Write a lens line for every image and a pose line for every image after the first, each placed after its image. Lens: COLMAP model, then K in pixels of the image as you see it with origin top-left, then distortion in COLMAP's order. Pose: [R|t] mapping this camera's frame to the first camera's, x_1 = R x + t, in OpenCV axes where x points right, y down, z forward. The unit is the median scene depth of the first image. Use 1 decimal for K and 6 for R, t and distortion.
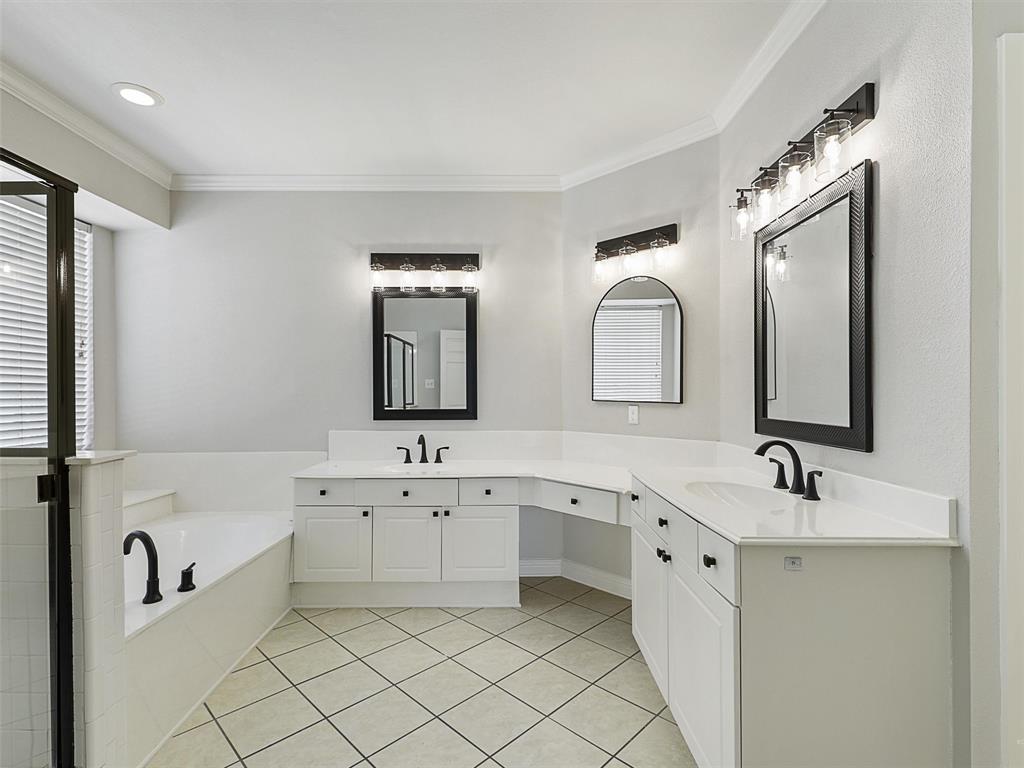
lens RADIAL K [[494.1, 0, 511.9], [0, 494.1, 390.8], [0, 0, 1]] dist [0.004753, -0.000213]
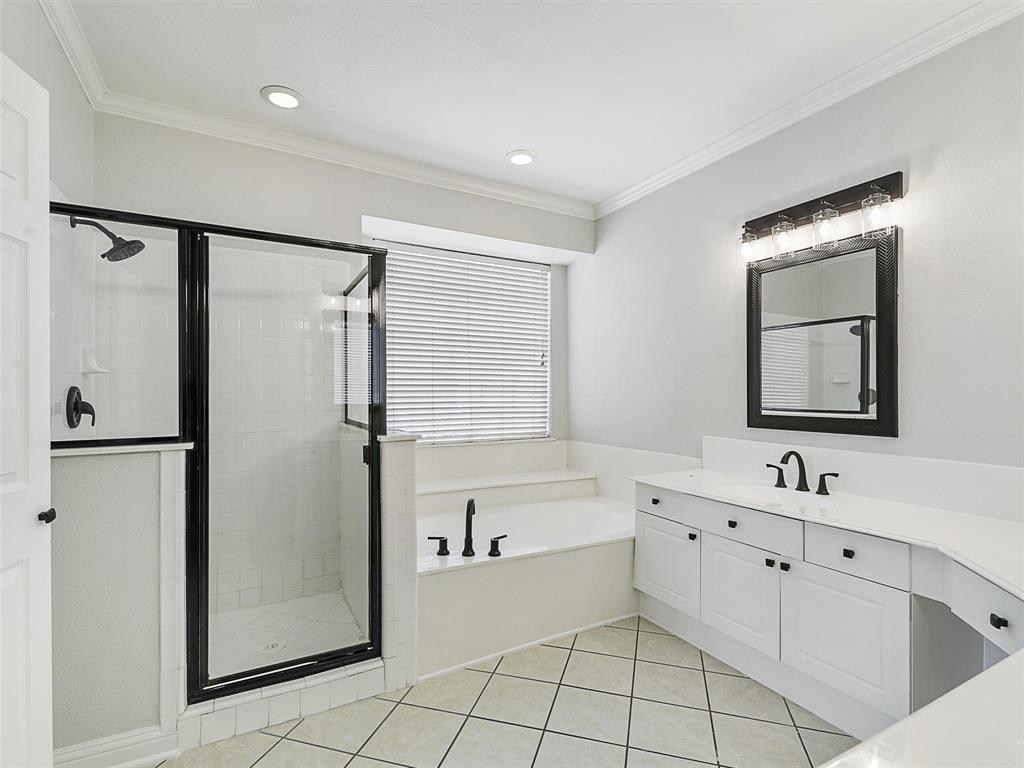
lens RADIAL K [[494.1, 0, 513.2], [0, 494.1, 389.4], [0, 0, 1]] dist [0.004753, -0.000213]
pose [[0.474786, -0.001405, -0.880100, 0.294854], [-0.000447, 0.999998, -0.001837, -0.001152], [0.880101, 0.001266, 0.474784, 0.322713]]
